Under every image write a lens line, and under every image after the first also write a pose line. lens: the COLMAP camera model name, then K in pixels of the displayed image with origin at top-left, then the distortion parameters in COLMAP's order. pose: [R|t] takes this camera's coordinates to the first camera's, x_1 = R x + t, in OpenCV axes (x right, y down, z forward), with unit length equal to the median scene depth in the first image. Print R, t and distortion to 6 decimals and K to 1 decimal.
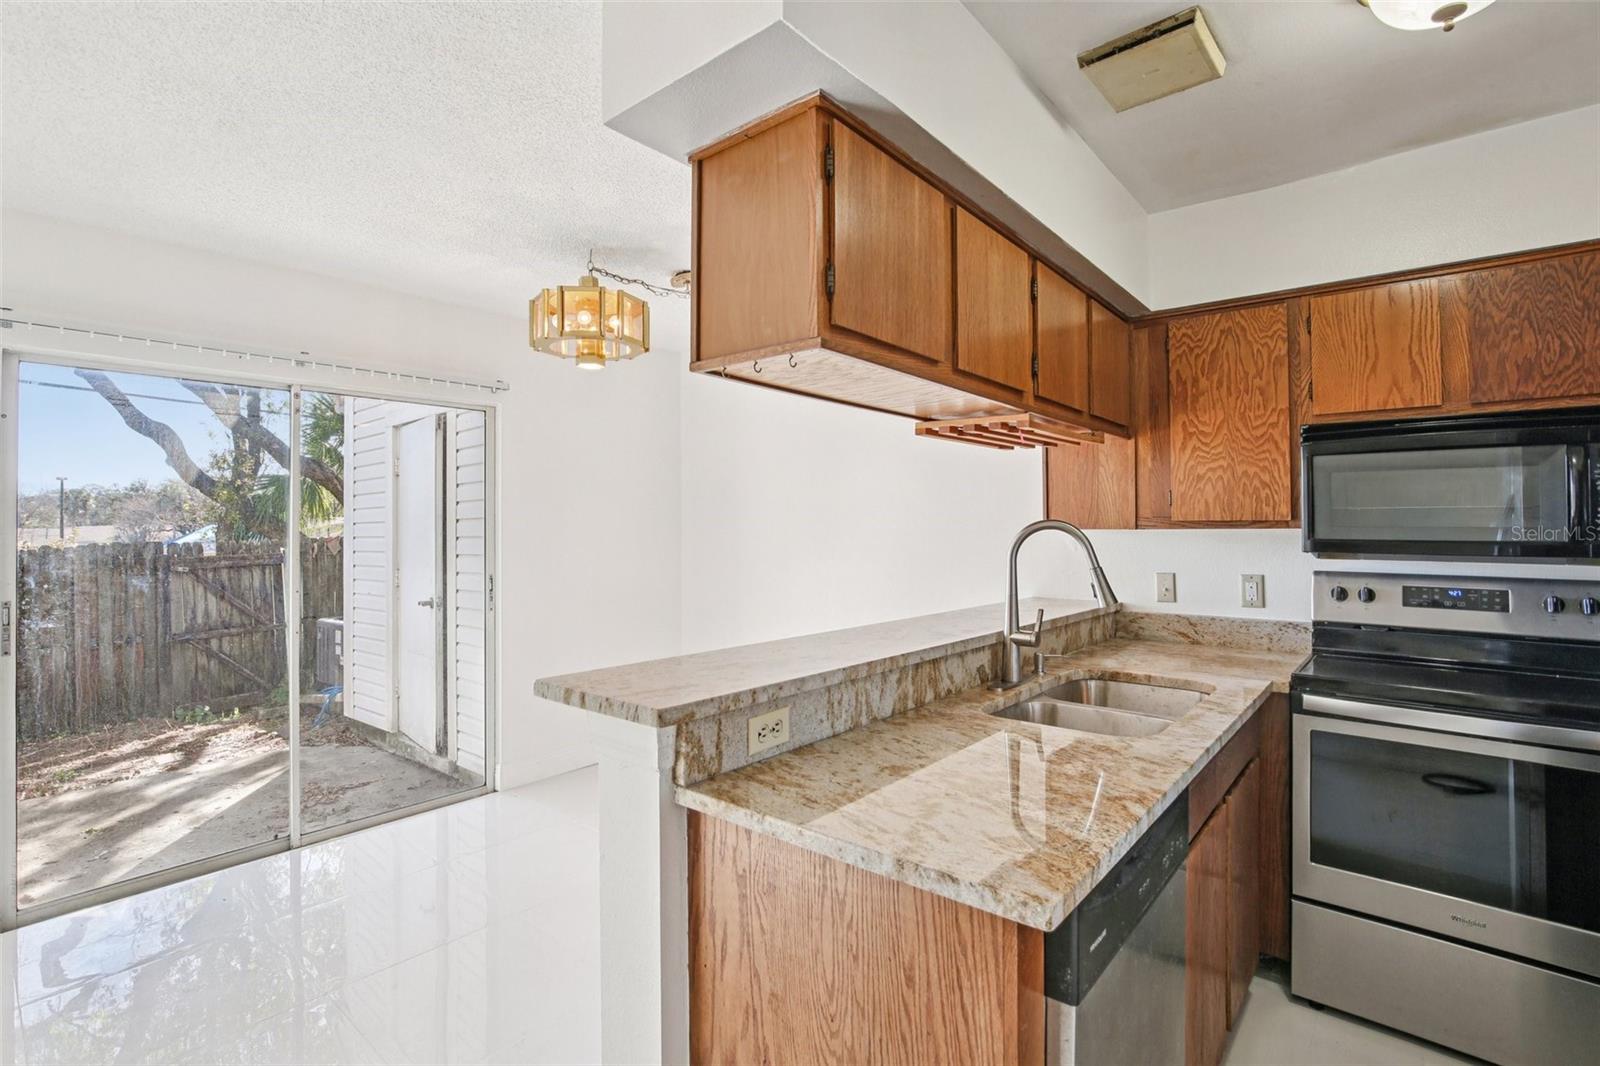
lens RADIAL K [[741.2, 0, 785.4], [0, 741.2, 513.1], [0, 0, 1]] dist [-0.024299, -0.000213]
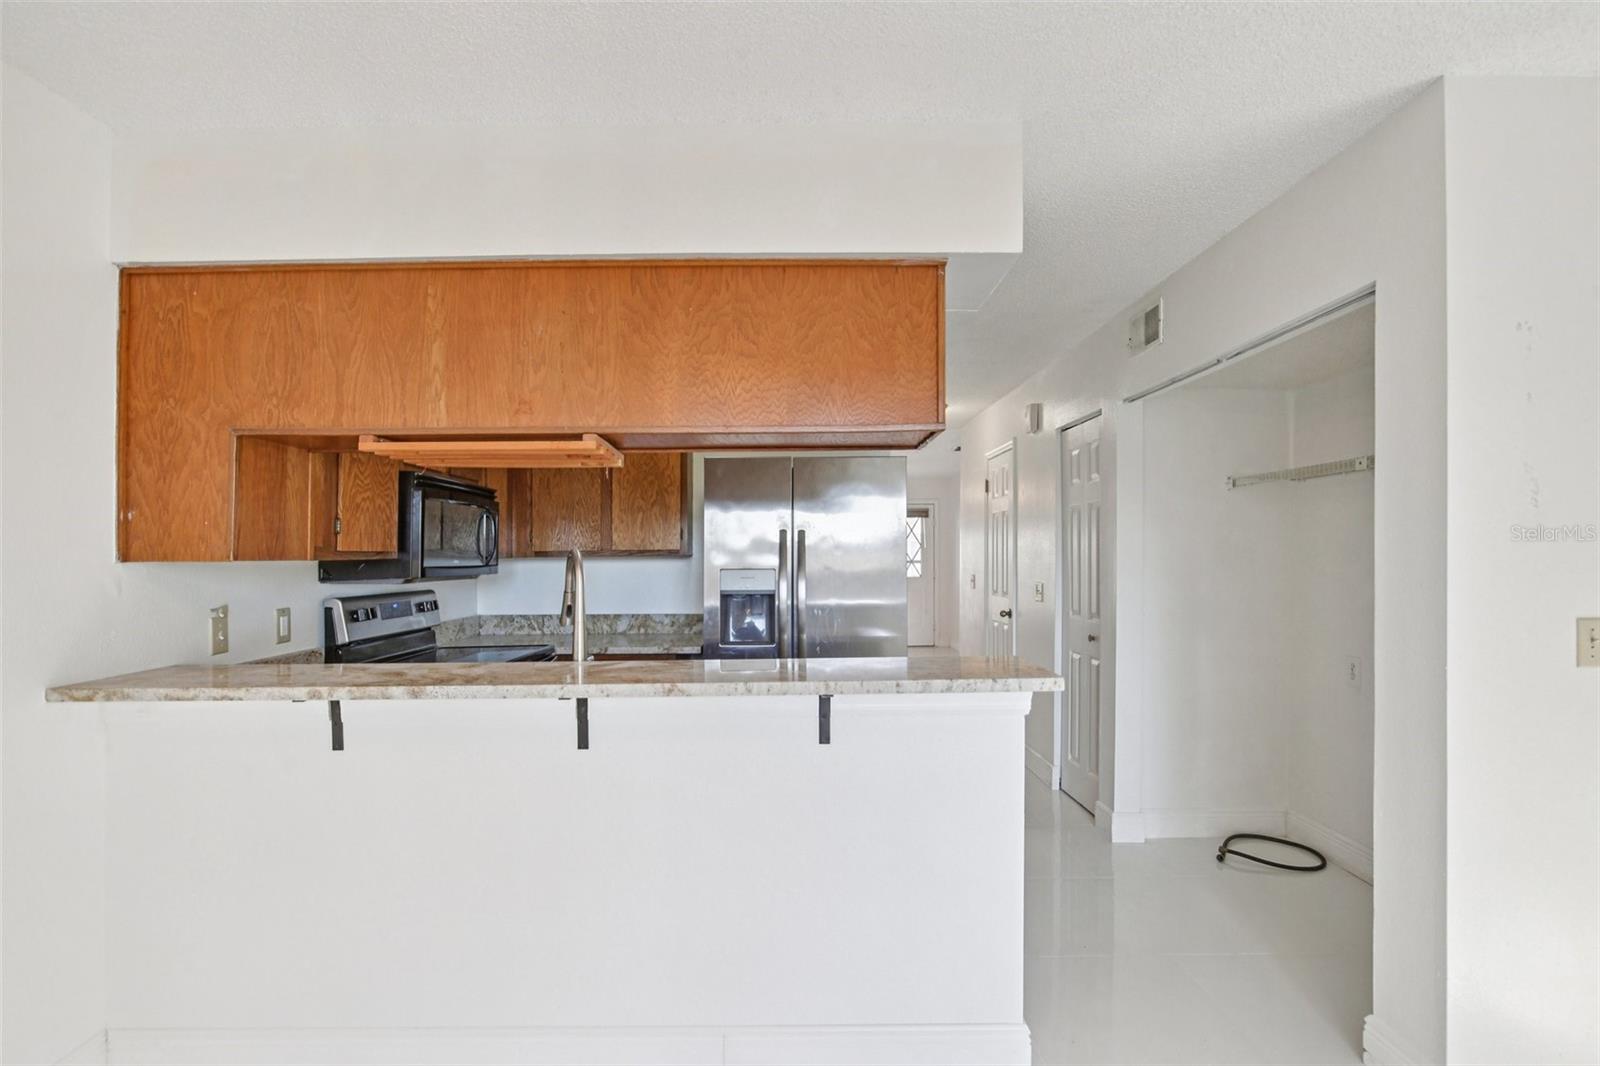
lens RADIAL K [[735.2, 0, 783.8], [0, 735.2, 547.0], [0, 0, 1]] dist [-0.019234, -0.000144]
pose [[-0.655428, 0.012398, 0.755156, -0.560561], [-0.006517, 0.999735, -0.022069, 0.023831], [-0.755230, -0.019386, -0.655173, 1.277877]]
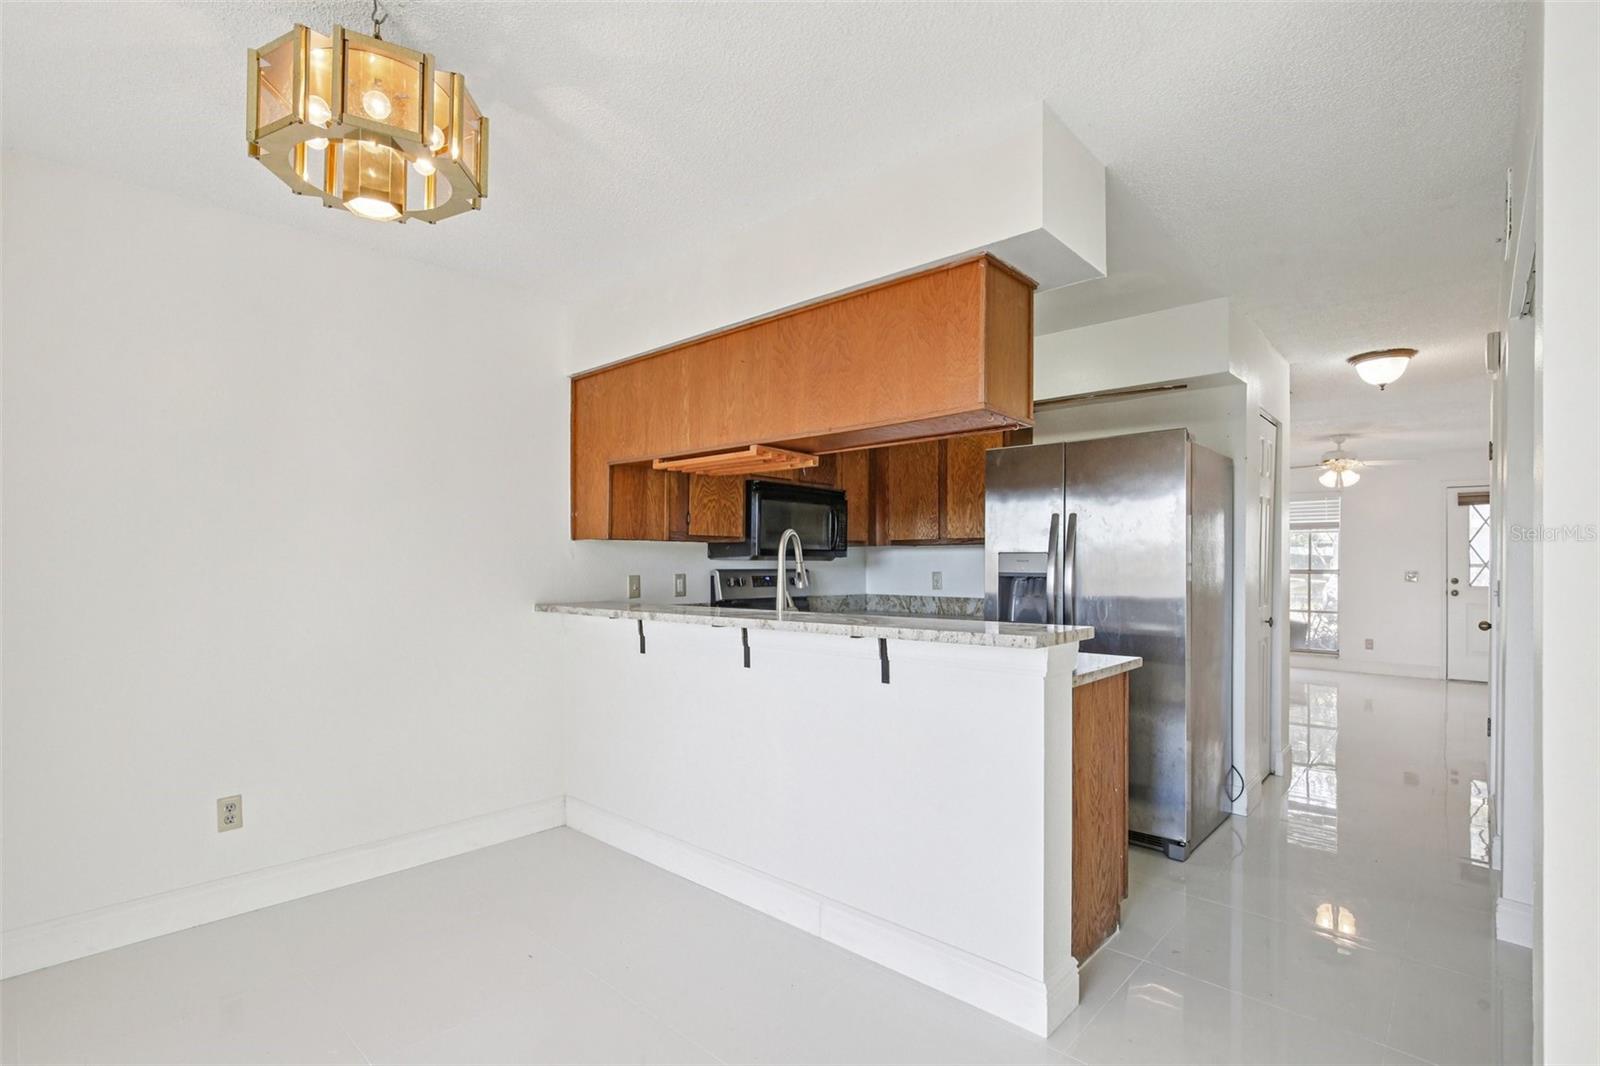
lens RADIAL K [[751.9, 0, 803.7], [0, 751.9, 556.8], [0, 0, 1]] dist [-0.019917, 0.000006]
pose [[0.023095, 0.007380, 0.999706, -0.964667], [-0.018625, 0.999802, -0.006950, 0.062218], [-0.999560, -0.018459, 0.023228, 0.815482]]
